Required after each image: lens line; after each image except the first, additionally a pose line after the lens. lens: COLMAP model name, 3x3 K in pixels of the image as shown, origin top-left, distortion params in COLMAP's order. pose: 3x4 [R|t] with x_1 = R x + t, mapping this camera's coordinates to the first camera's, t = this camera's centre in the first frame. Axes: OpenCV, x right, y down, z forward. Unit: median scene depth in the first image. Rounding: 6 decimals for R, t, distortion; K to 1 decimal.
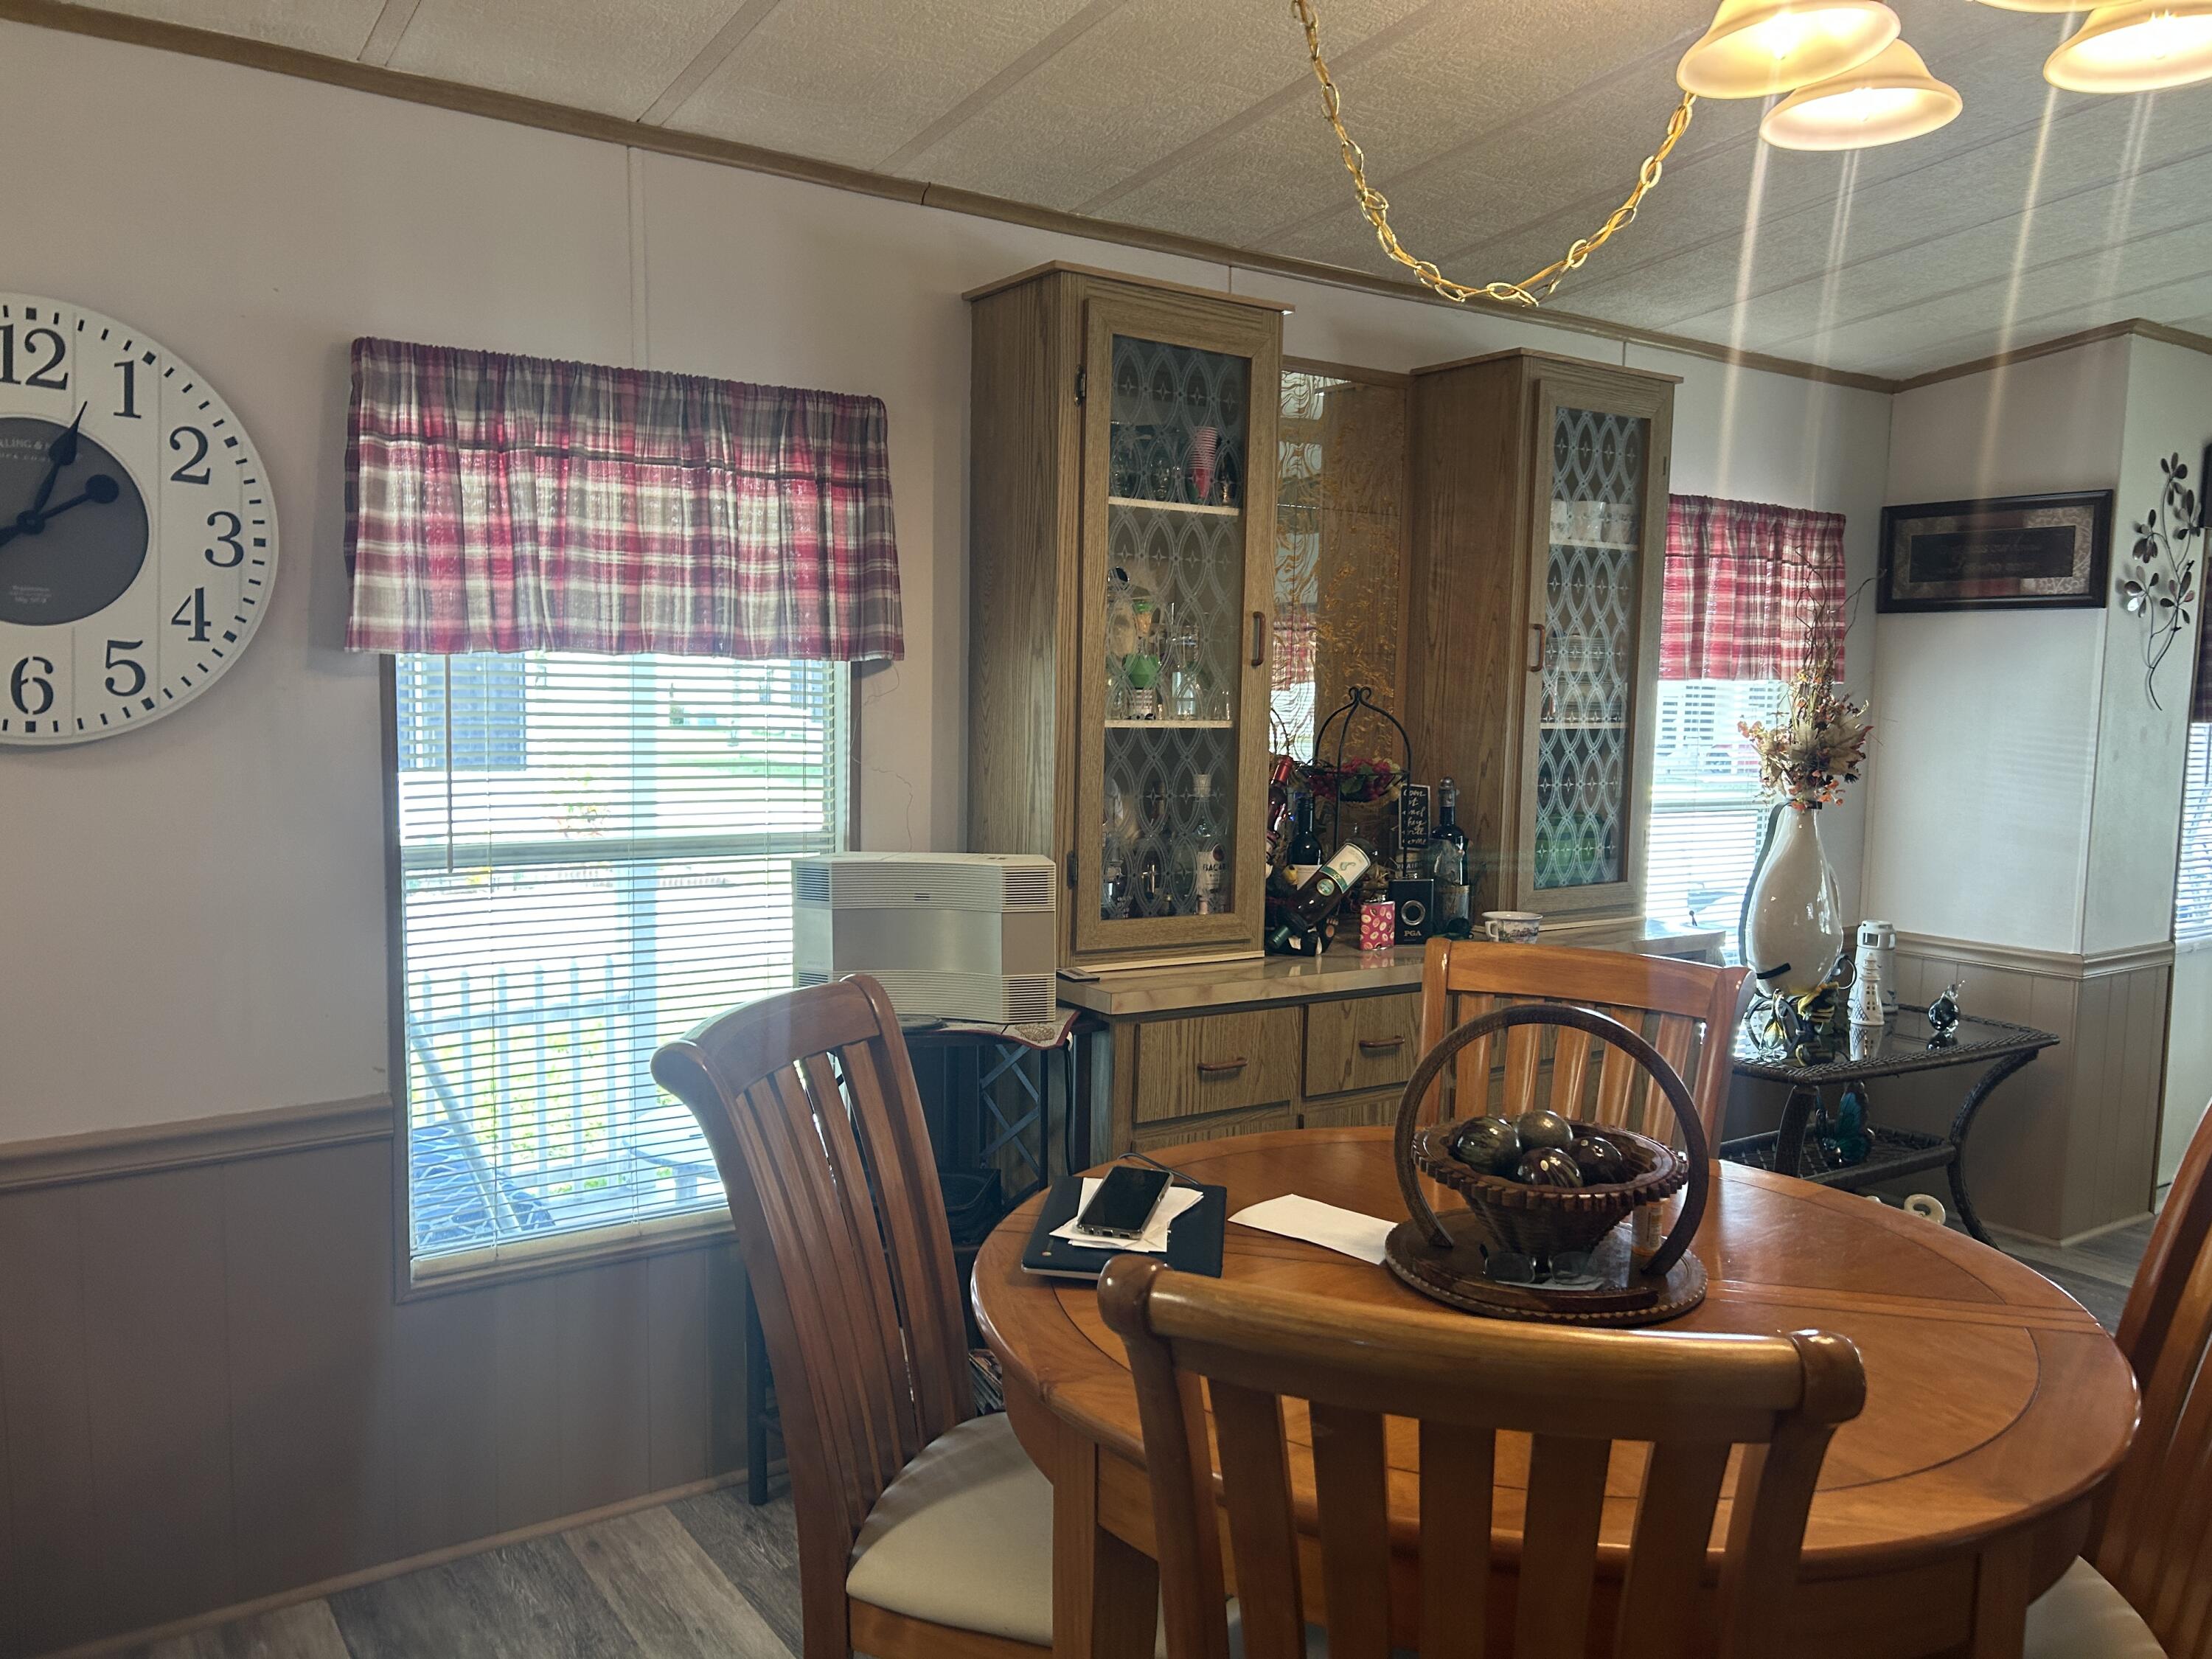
lens RADIAL K [[1675.8, 0, 1102.4], [0, 1675.8, 826.2], [0, 0, 1]] dist [0.013602, 0.002547]
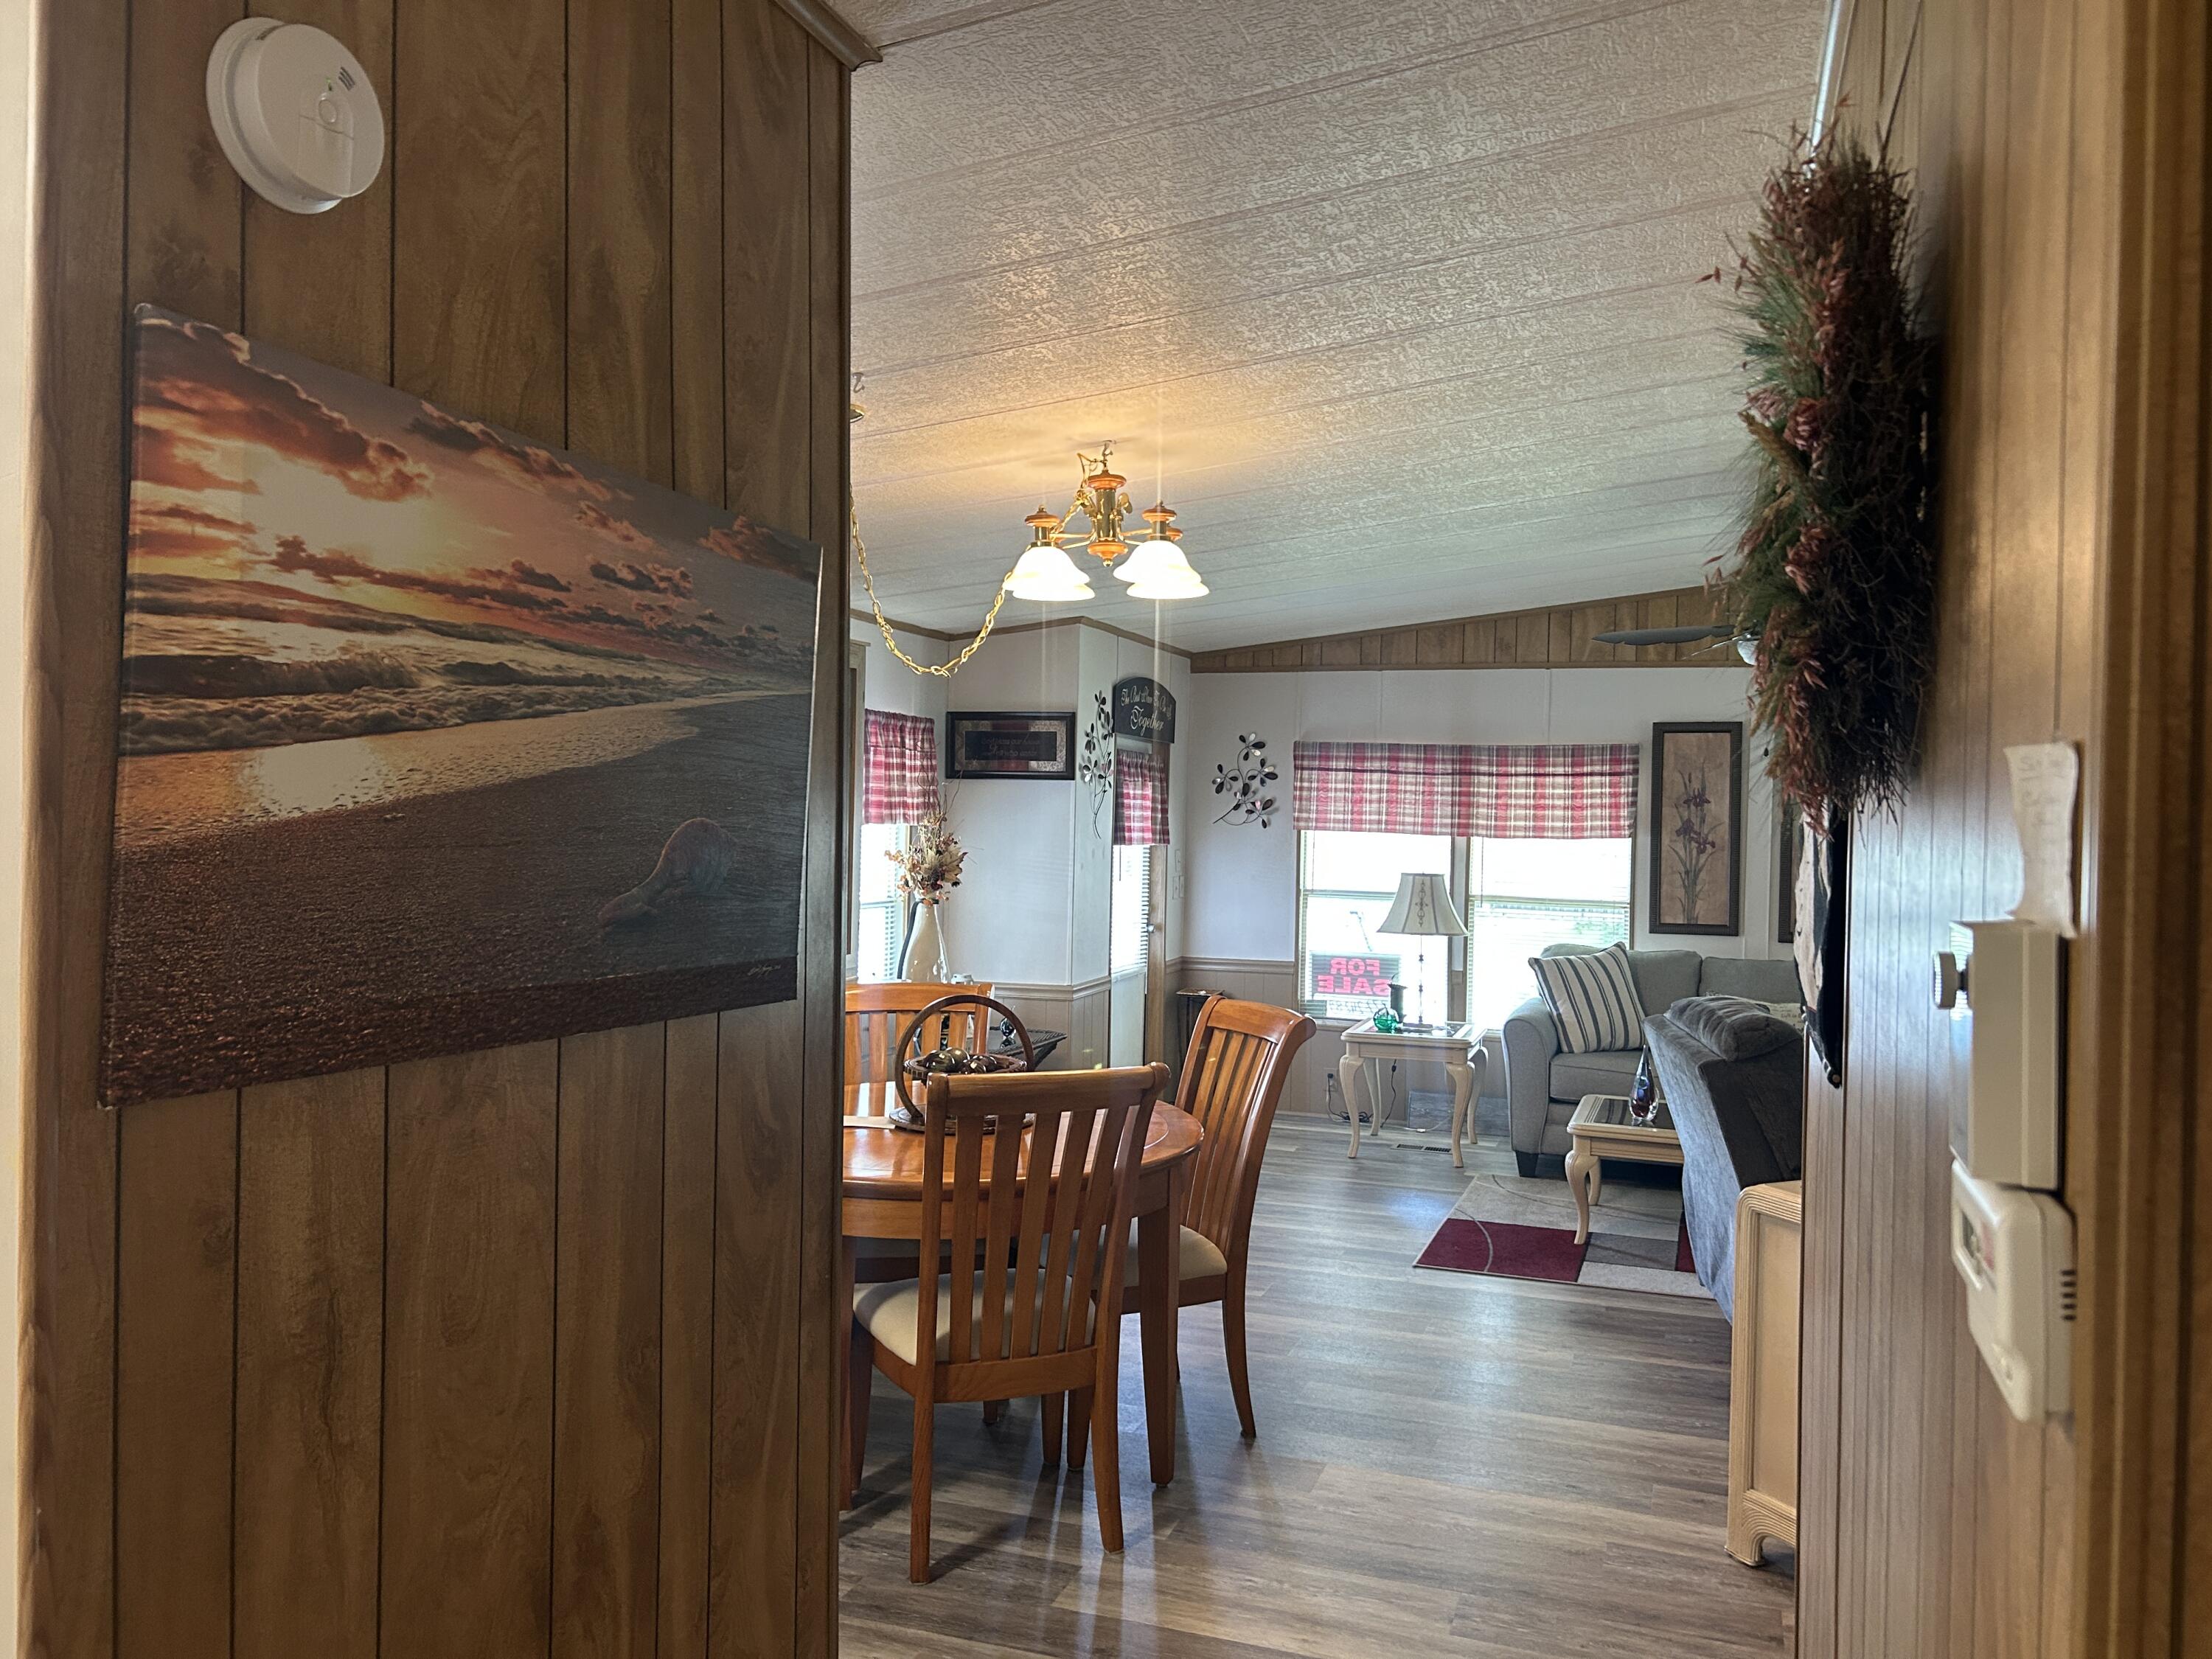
lens RADIAL K [[1655.3, 0, 1119.1], [0, 1655.3, 816.9], [0, 0, 1]] dist [0.067451, -0.074499]
pose [[0.804030, -0.006976, 0.594548, -0.364584], [0.049582, 0.997235, -0.055351, 0.002714], [-0.592518, 0.073983, 0.802153, -0.368909]]
